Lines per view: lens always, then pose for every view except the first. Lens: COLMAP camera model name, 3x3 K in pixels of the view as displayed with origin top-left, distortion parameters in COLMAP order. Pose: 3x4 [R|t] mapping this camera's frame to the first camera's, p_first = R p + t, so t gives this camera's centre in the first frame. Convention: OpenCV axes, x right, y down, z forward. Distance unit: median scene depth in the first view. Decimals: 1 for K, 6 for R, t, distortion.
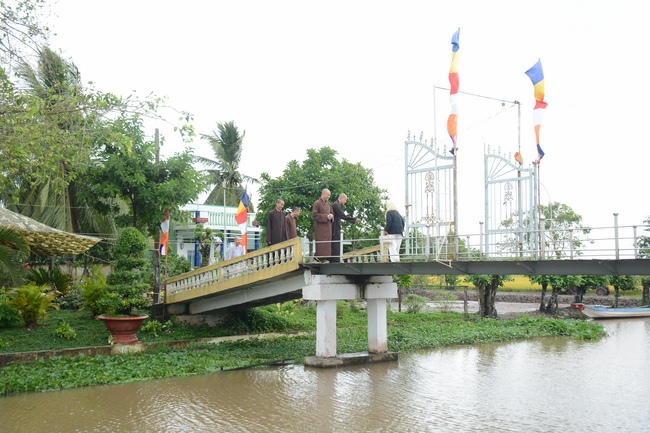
lens RADIAL K [[752.7, 0, 325.0], [0, 752.7, 216.5], [0, 0, 1]] dist [-0.003458, 0.033430]
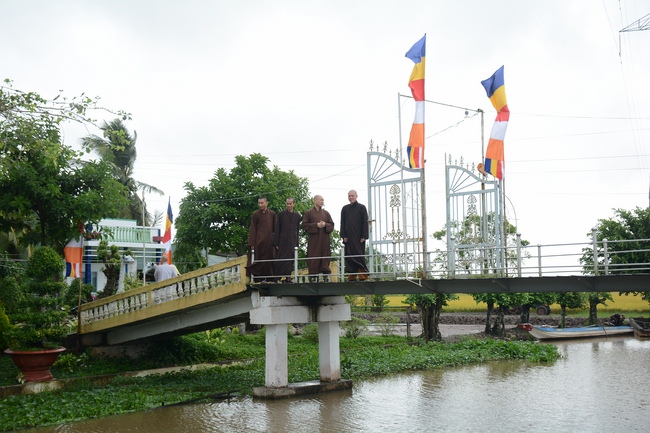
lens RADIAL K [[900.0, 0, 325.0], [0, 900.0, 216.5], [0, 0, 1]] dist [0.093673, 0.016491]
pose [[0.989617, -0.004895, 0.143649, -0.082028], [0.006600, 0.999913, -0.011395, -0.005520], [-0.143581, 0.012225, 0.989563, -0.076734]]
